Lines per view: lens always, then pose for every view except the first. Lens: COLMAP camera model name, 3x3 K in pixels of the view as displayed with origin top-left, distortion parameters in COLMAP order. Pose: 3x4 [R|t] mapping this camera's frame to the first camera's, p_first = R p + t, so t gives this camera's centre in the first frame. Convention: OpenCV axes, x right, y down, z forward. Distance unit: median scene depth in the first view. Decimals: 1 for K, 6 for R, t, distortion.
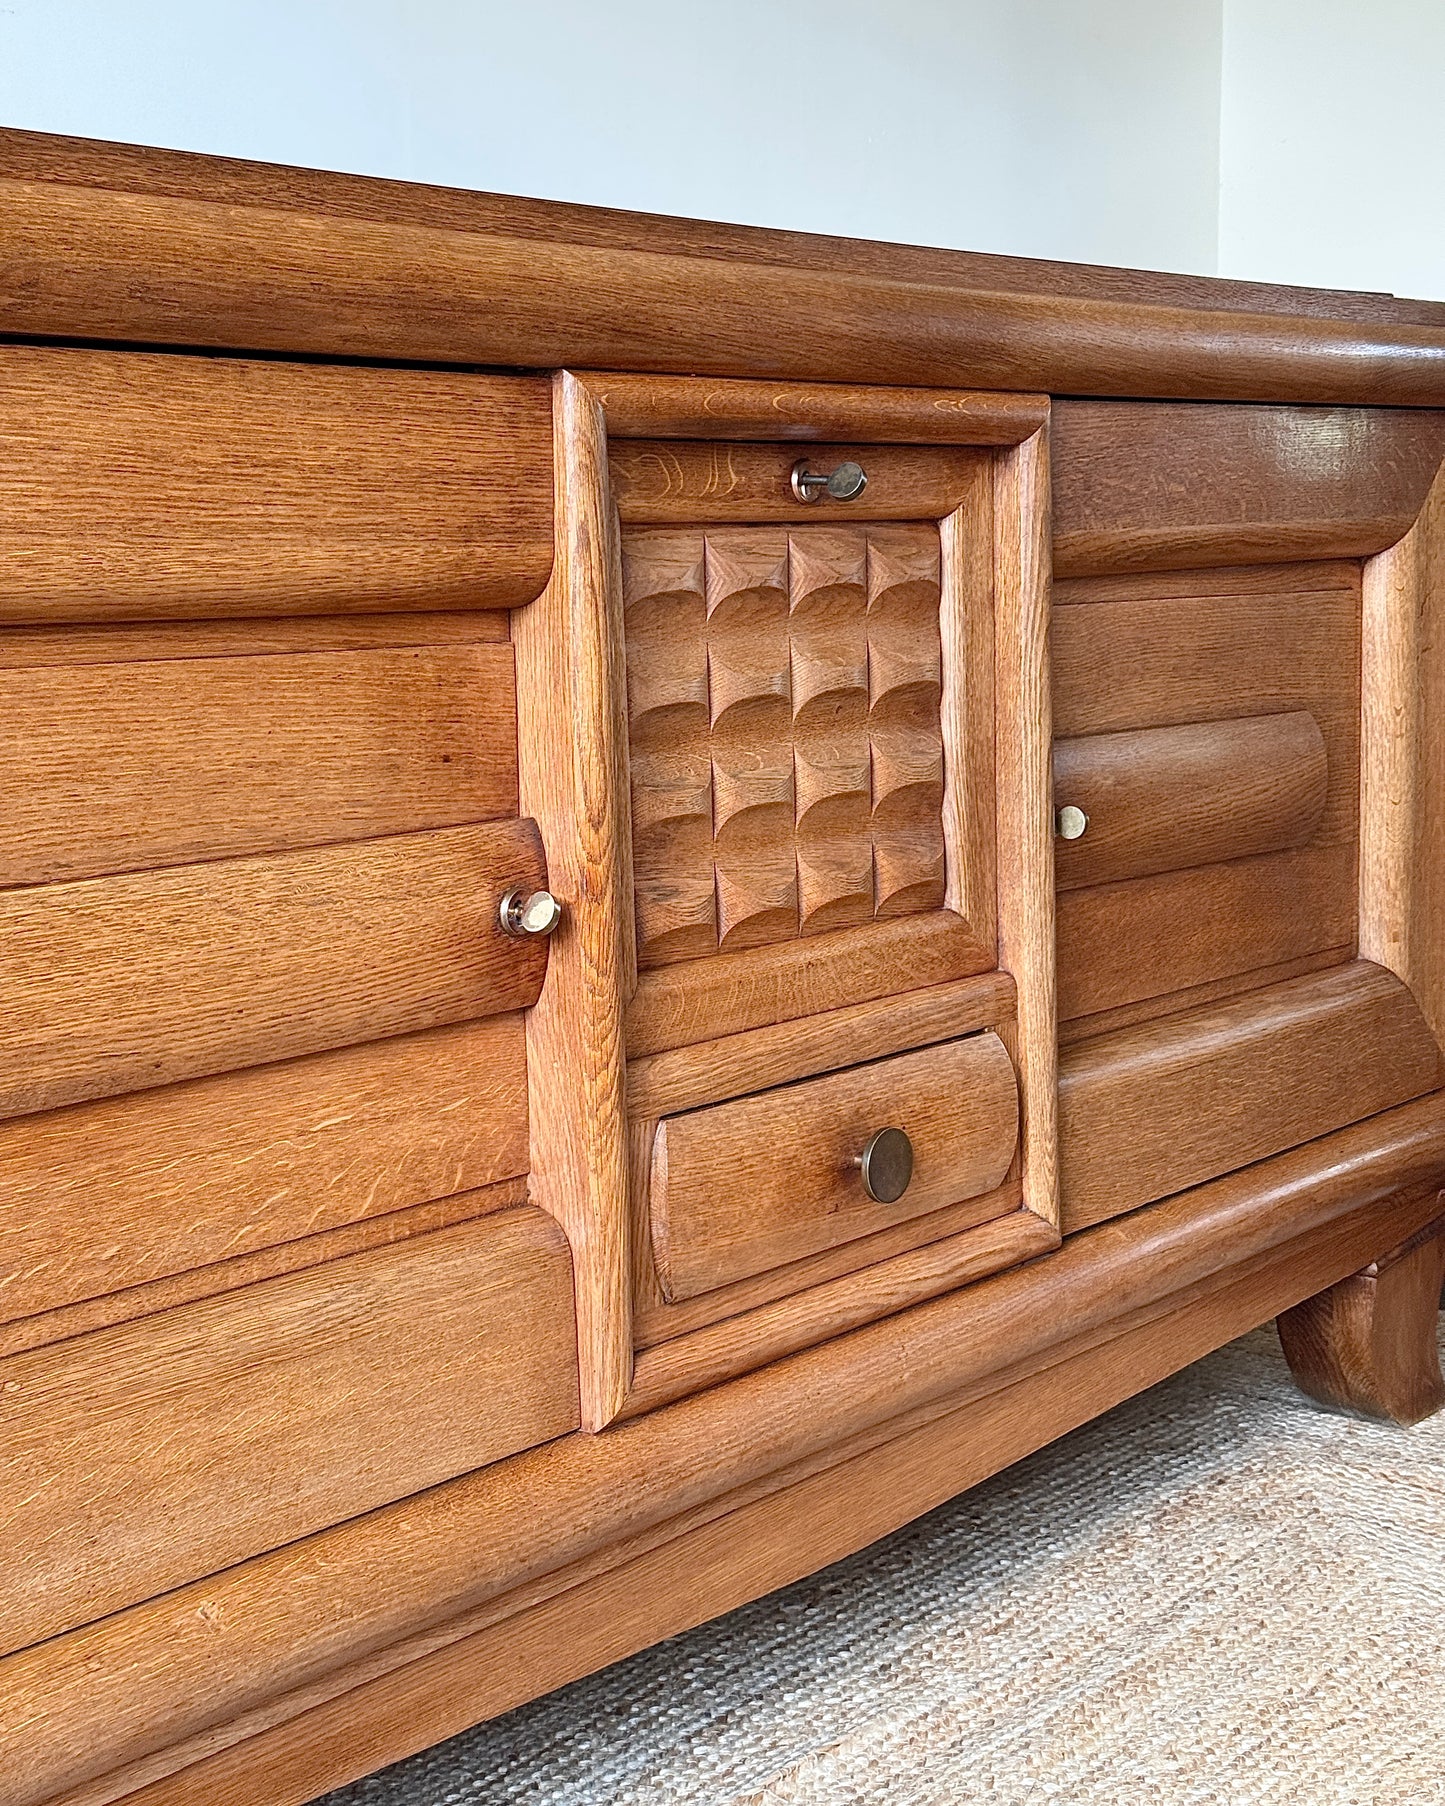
lens RADIAL K [[2681.8, 0, 730.2], [0, 2681.8, 852.7], [0, 0, 1]] dist [0.186303, -0.392414]
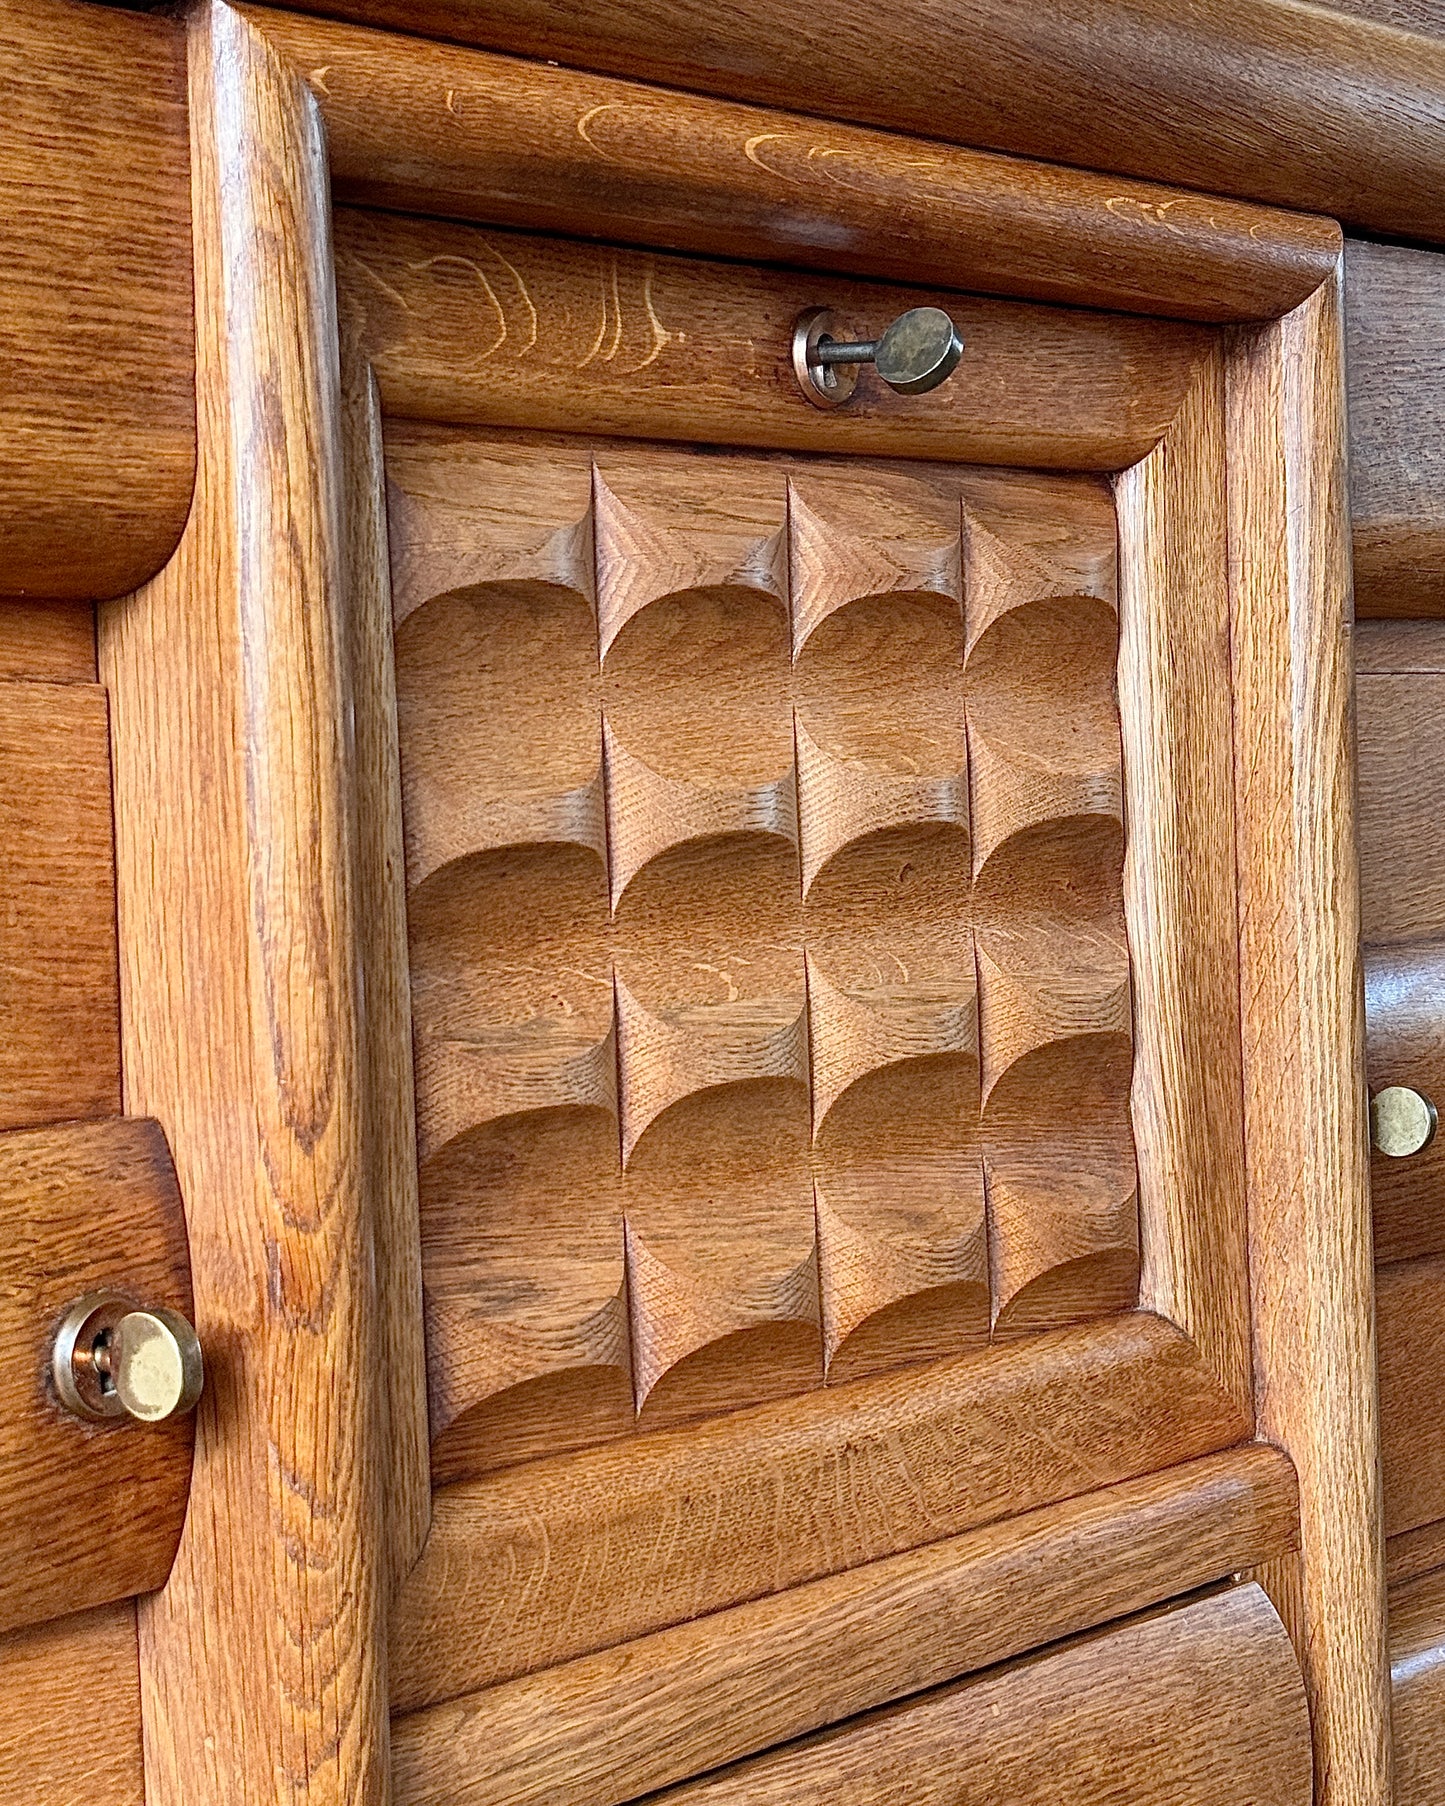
lens RADIAL K [[3560.7, 0, 760.5], [0, 3560.7, 880.0], [0, 0, 1]] dist [0.154973, -0.113146]
pose [[0.999936, -0.010632, 0.003844, 0.015489], [0.010916, 0.996454, -0.083430, -0.002727], [-0.002943, 0.083467, 0.996506, 0.457818]]
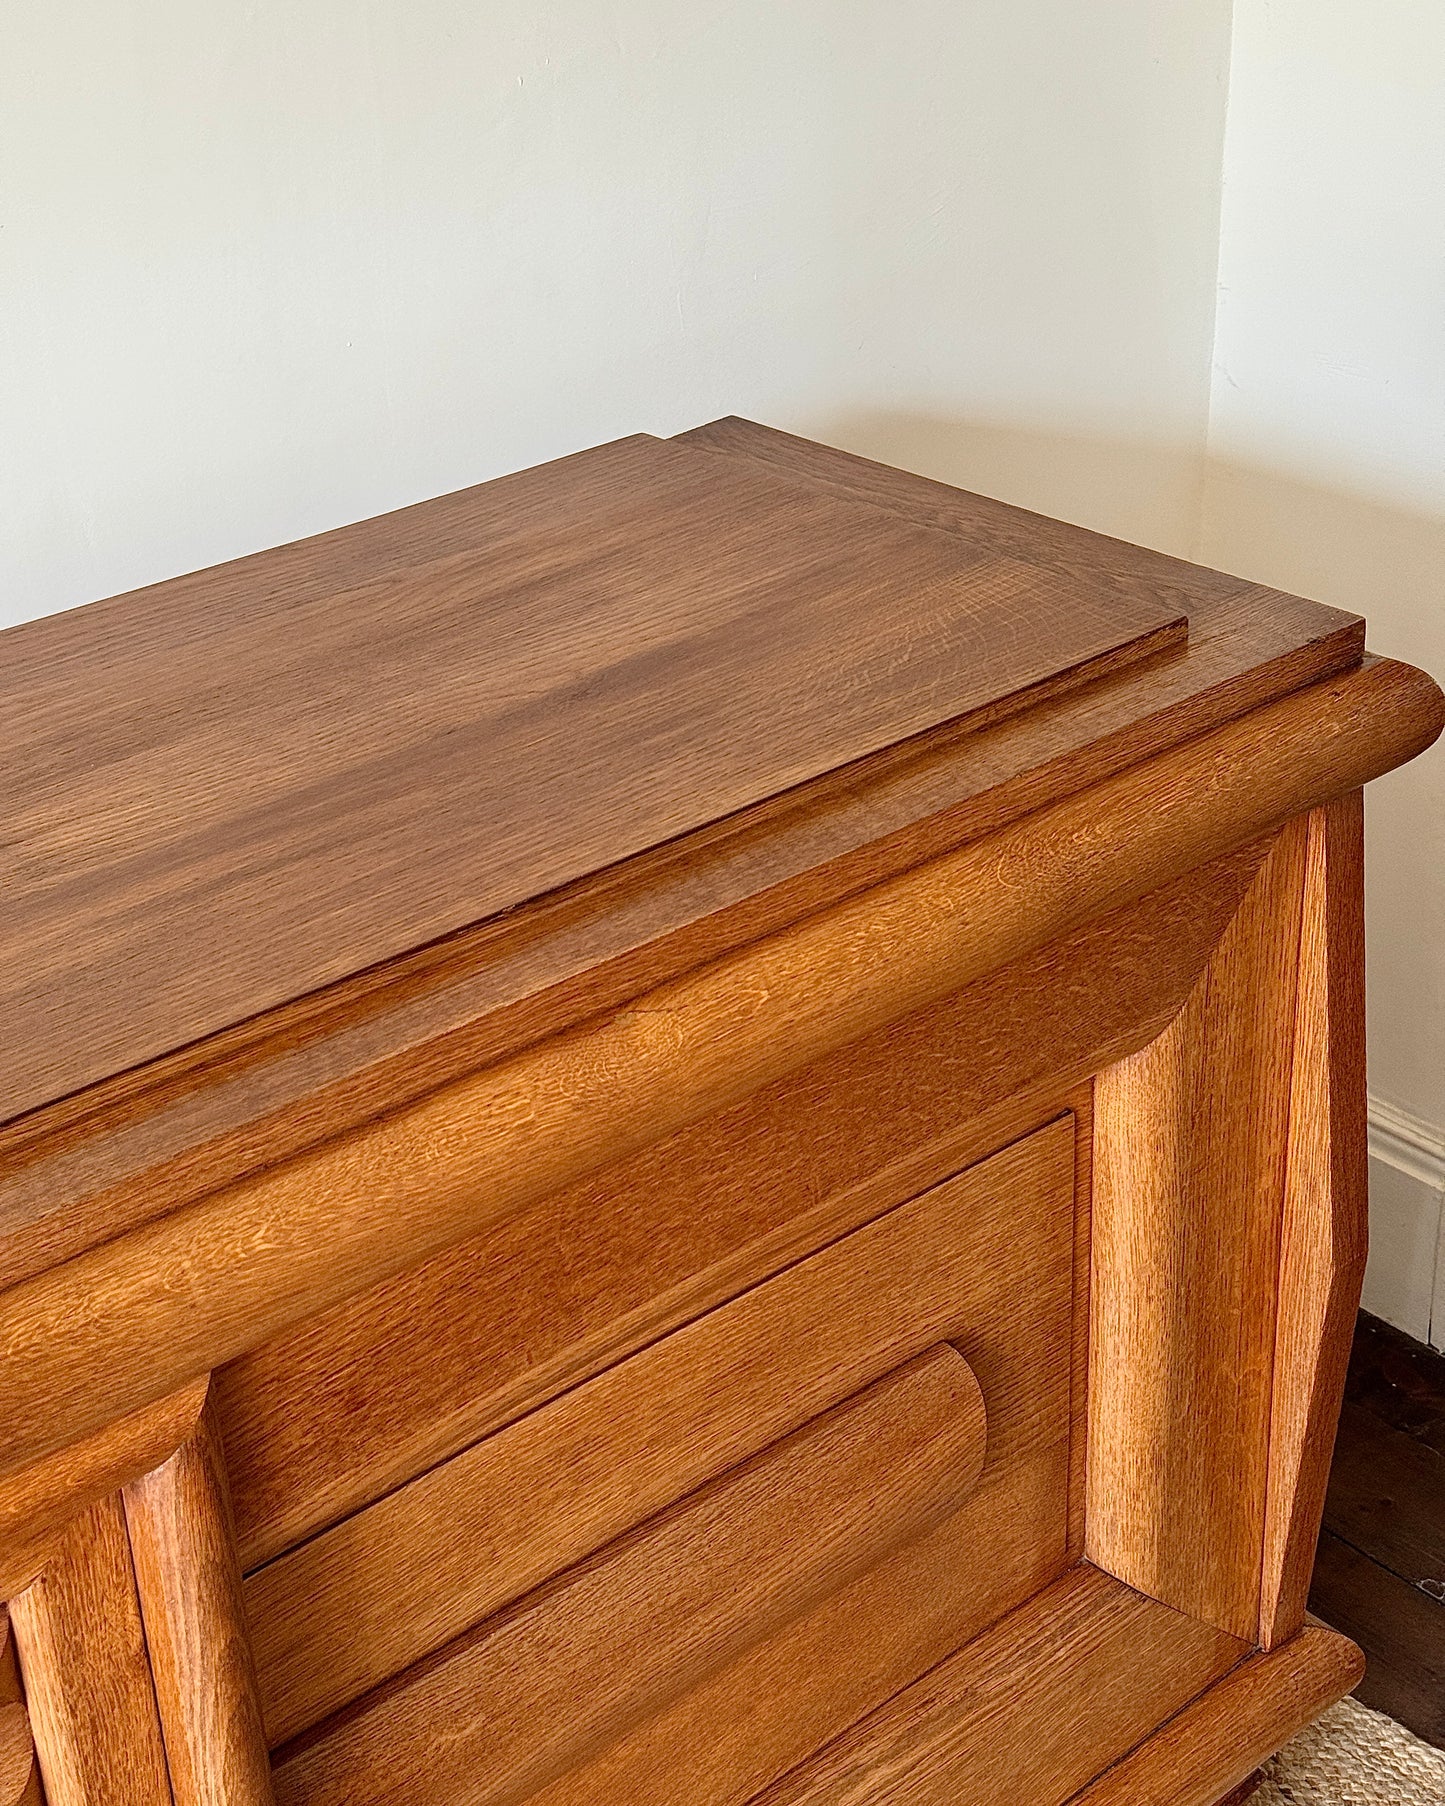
lens RADIAL K [[2681.8, 0, 730.2], [0, 2681.8, 852.7], [0, 0, 1]] dist [0.186303, -0.392414]
pose [[0.986887, 0.057720, -0.150740, 0.364253], [-0.000930, 0.935895, 0.352277, -0.562558], [0.161410, -0.347517, 0.923677, 0.642423]]
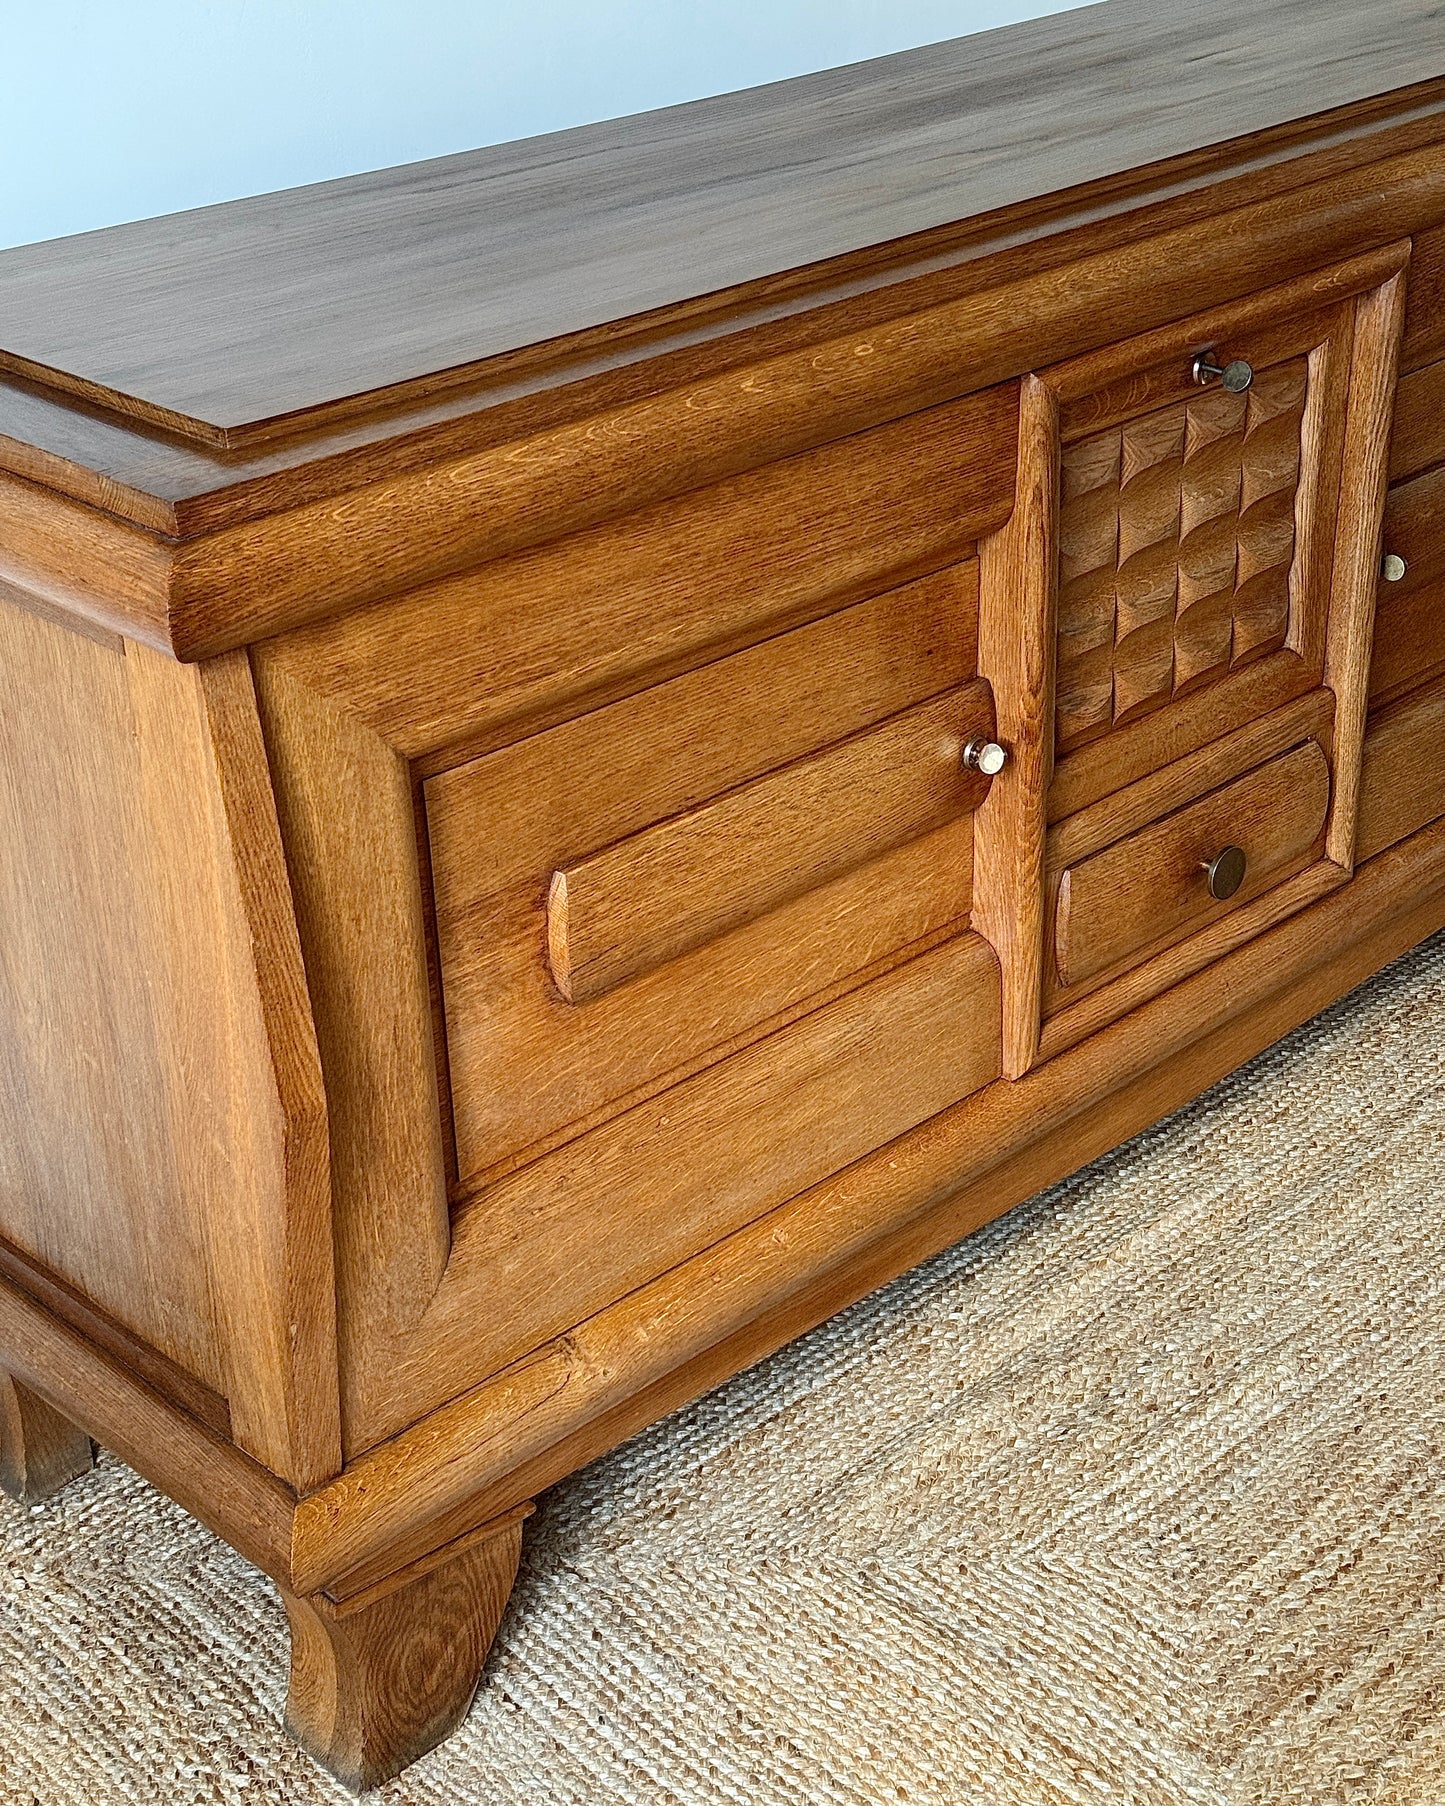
lens RADIAL K [[2656.7, 0, 722.5], [0, 2656.7, 903.0], [0, 0, 1]] dist [0.133093, 0.071844]
pose [[0.994648, 0.042143, -0.094332, -0.074081], [-0.005018, 0.931655, 0.363309, -0.395588], [0.103196, -0.360891, 0.926881, -0.311434]]
